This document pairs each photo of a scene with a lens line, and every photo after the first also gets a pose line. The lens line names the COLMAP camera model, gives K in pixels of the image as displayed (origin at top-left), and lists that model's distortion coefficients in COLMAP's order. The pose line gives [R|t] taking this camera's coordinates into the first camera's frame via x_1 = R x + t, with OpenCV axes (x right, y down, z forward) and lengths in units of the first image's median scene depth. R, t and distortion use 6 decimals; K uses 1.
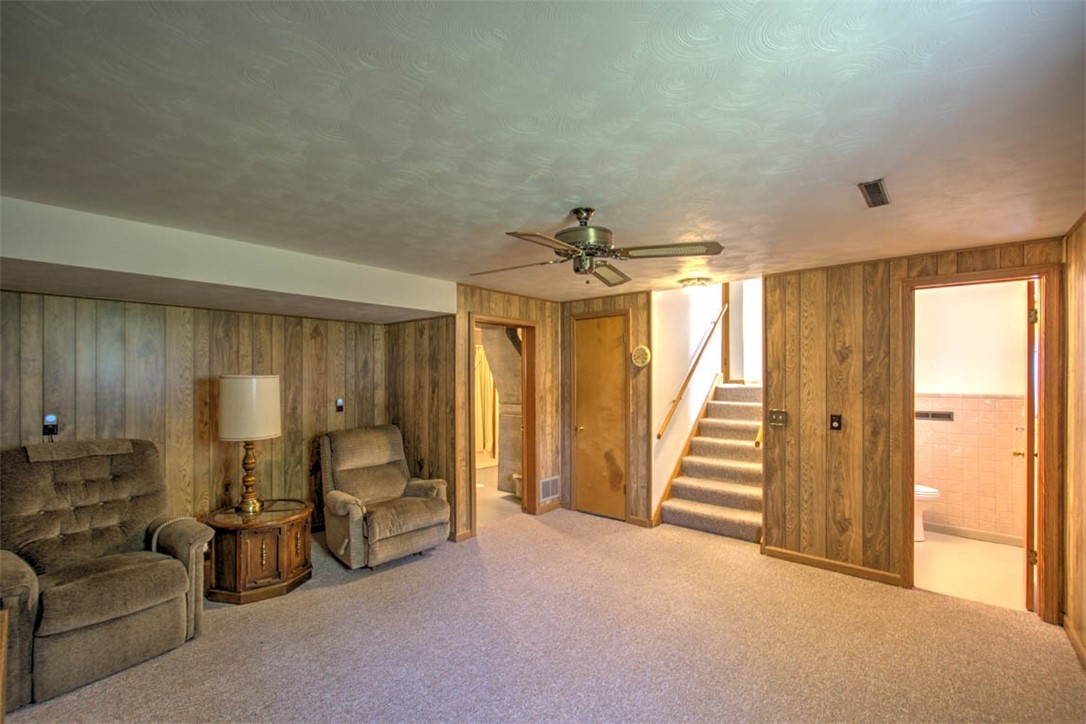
lens RADIAL K [[466.8, 0, 535.0], [0, 466.8, 372.4], [0, 0, 1]] dist [0.000921, -0.001404]
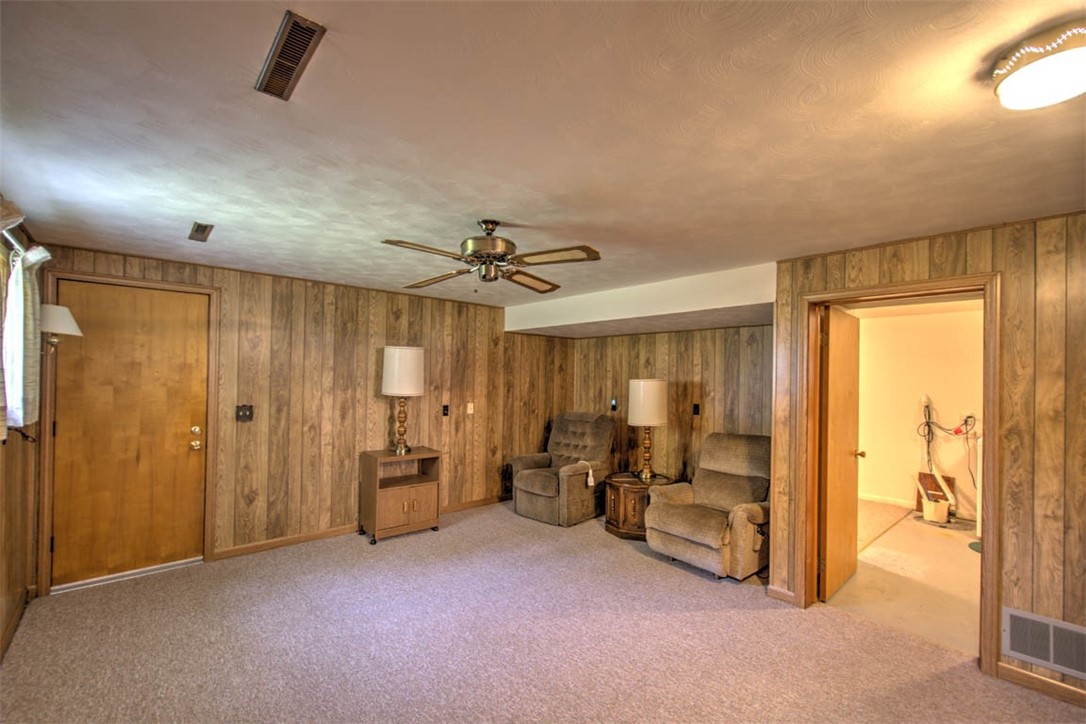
lens RADIAL K [[466.8, 0, 547.3], [0, 466.8, 374.7], [0, 0, 1]] dist [0.000921, -0.001404]
pose [[-0.125067, -0.008767, -0.992110, 0.679661], [-0.009525, 0.999925, -0.007636, 0.005188], [0.992103, 0.008495, -0.125141, 0.756314]]
